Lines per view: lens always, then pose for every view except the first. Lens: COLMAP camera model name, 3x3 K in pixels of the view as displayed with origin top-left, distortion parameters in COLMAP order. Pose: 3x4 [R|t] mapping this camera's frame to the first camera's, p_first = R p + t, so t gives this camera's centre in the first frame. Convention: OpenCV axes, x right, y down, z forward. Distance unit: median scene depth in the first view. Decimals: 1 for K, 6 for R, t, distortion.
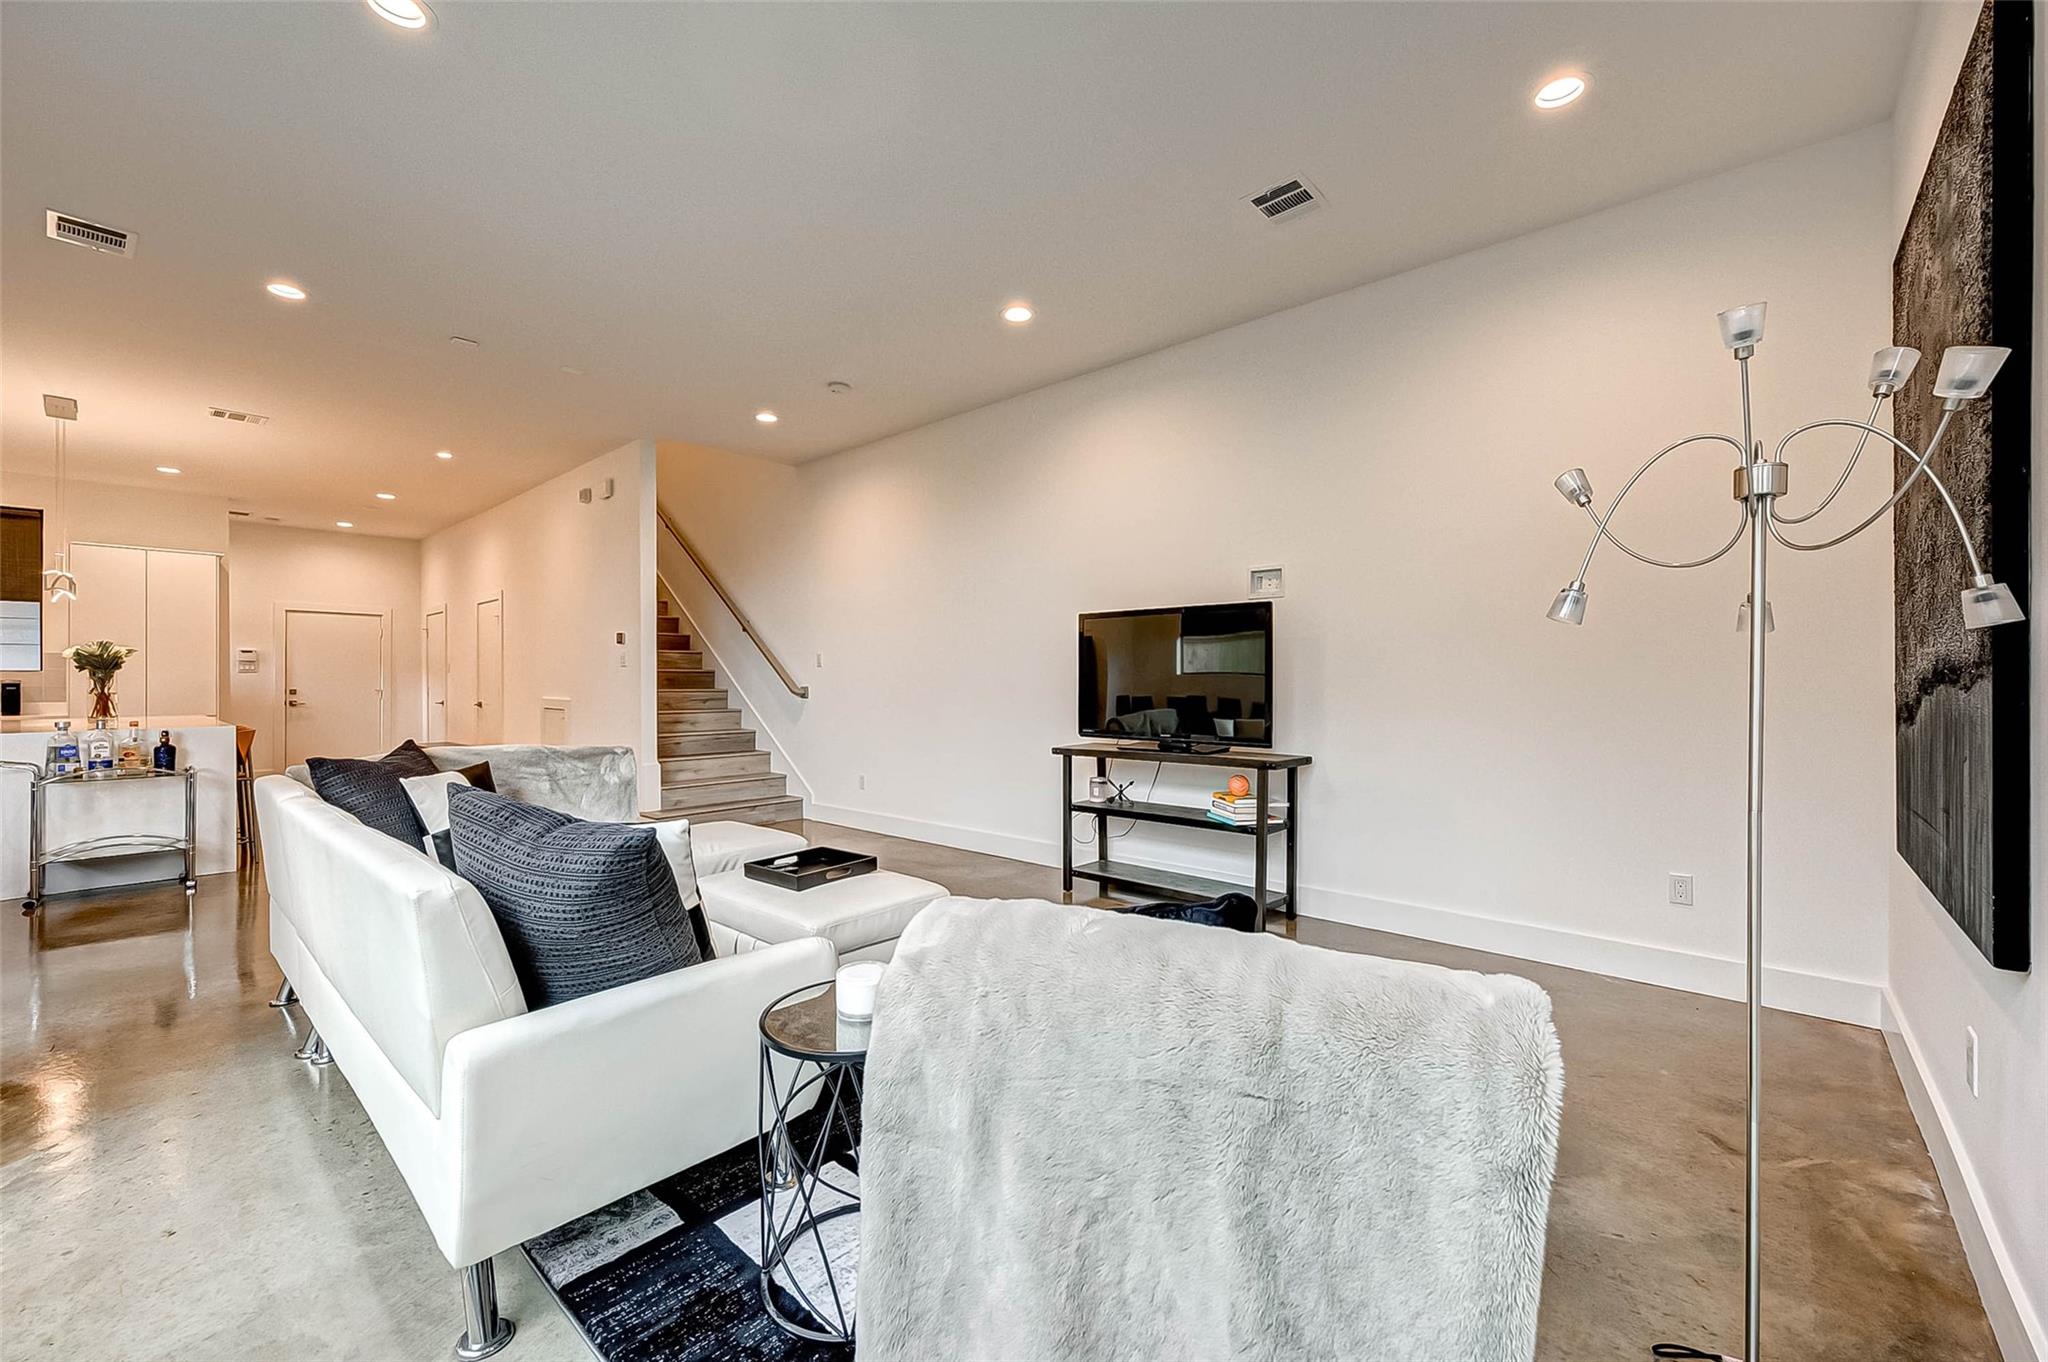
lens RADIAL K [[809.6, 0, 942.3], [0, 809.6, 683.3], [0, 0, 1]] dist [-0.001615, -0.000172]
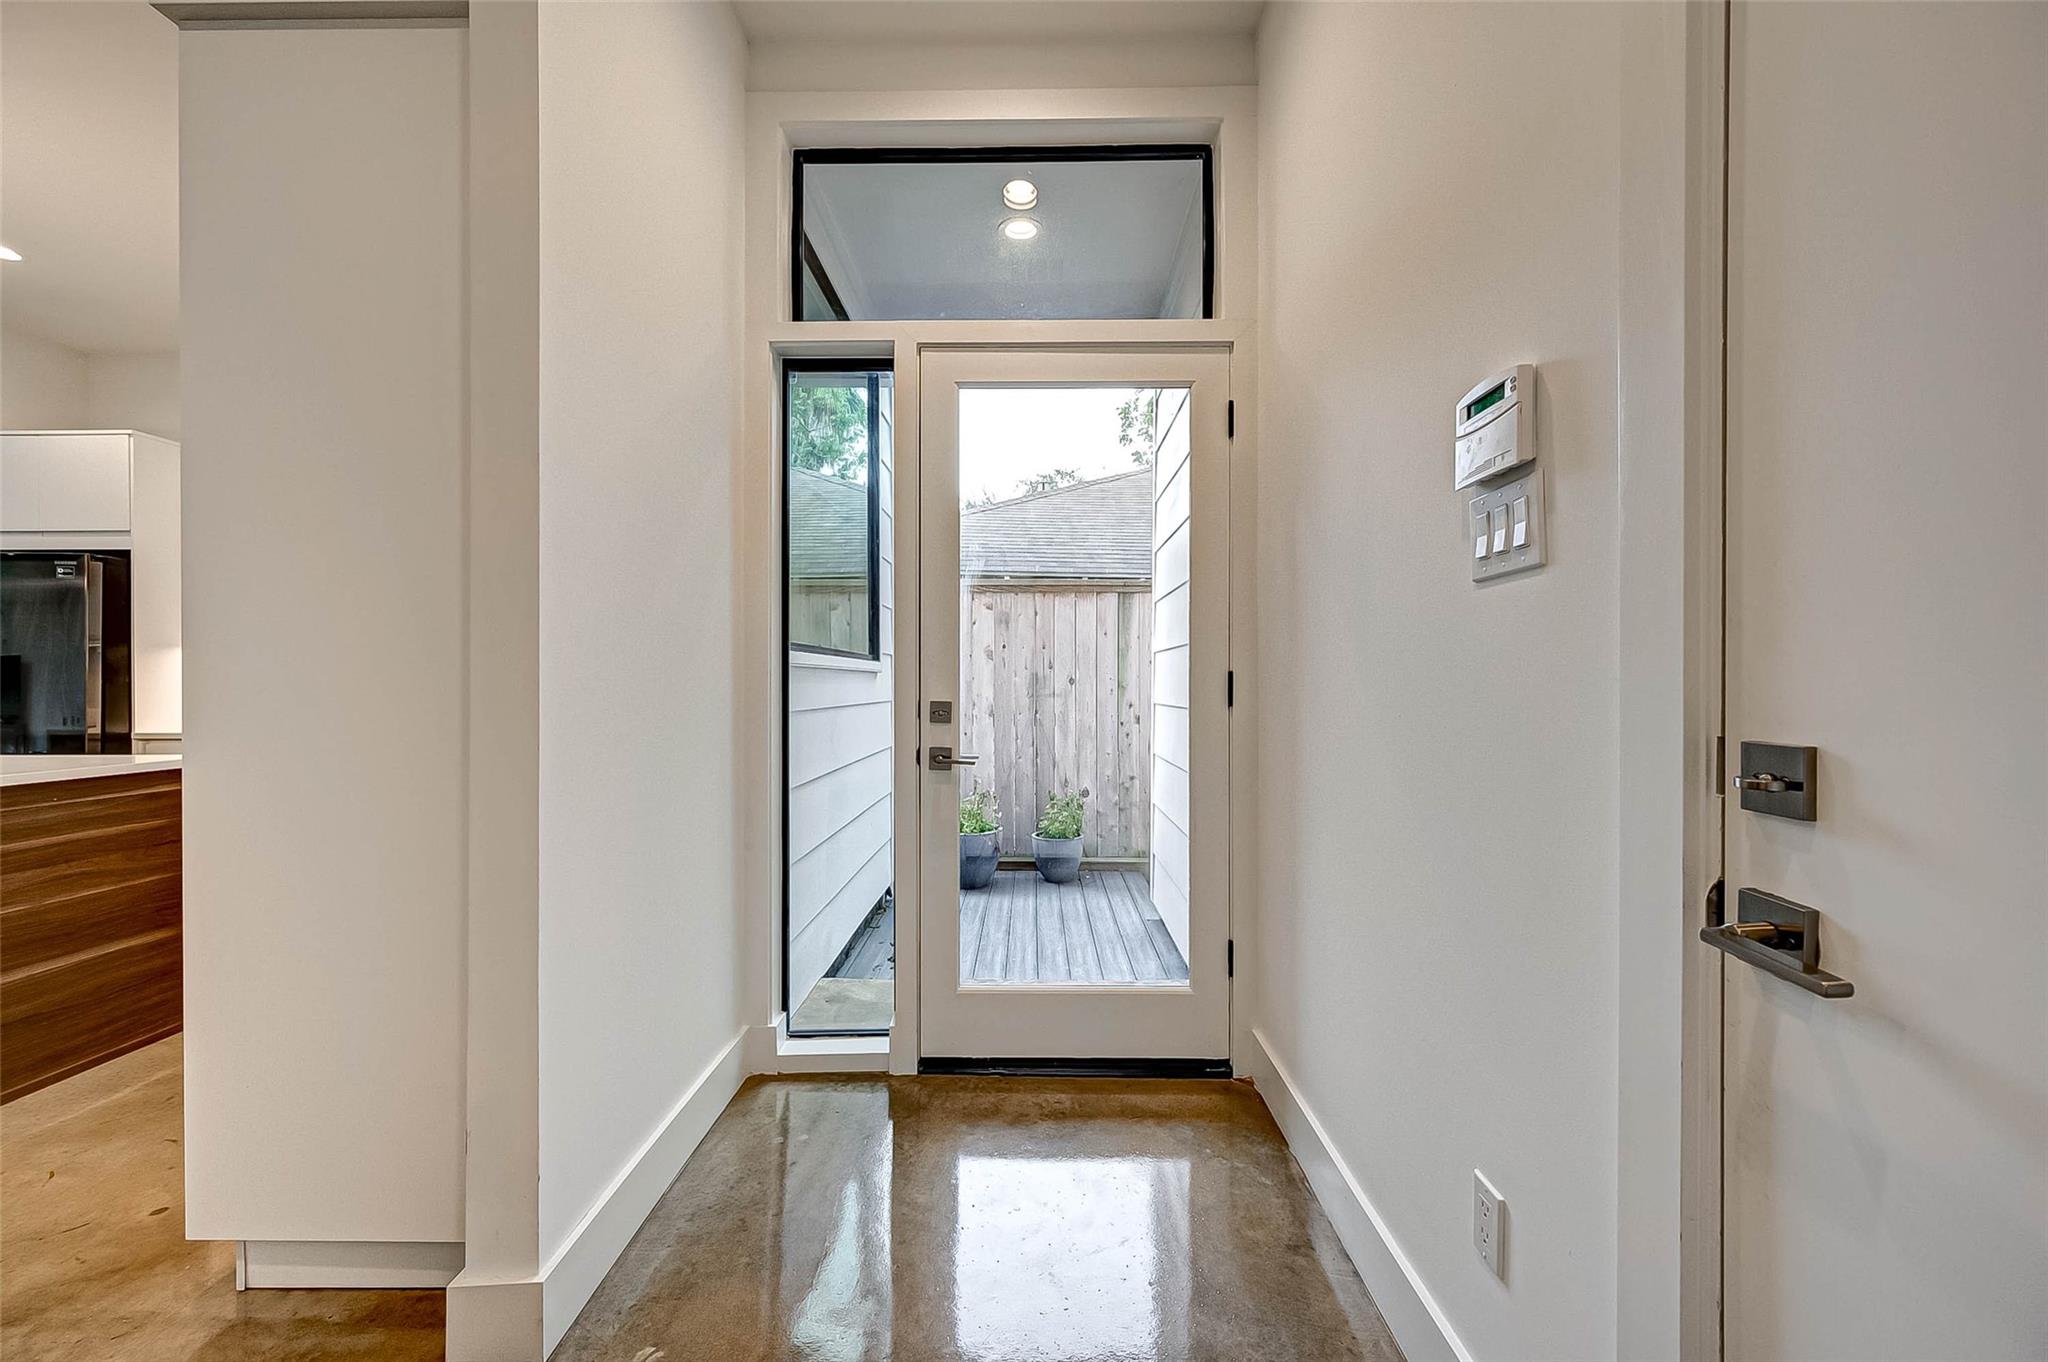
lens RADIAL K [[817.4, 0, 1024.0], [0, 817.4, 681.0], [0, 0, 1]] dist [-0.003510, -0.000325]
pose [[-0.708316, 0.003975, -0.705884, -1.091528], [0.001544, 0.999990, 0.004083, 0.002009], [0.705893, 0.001802, -0.708316, 1.559920]]
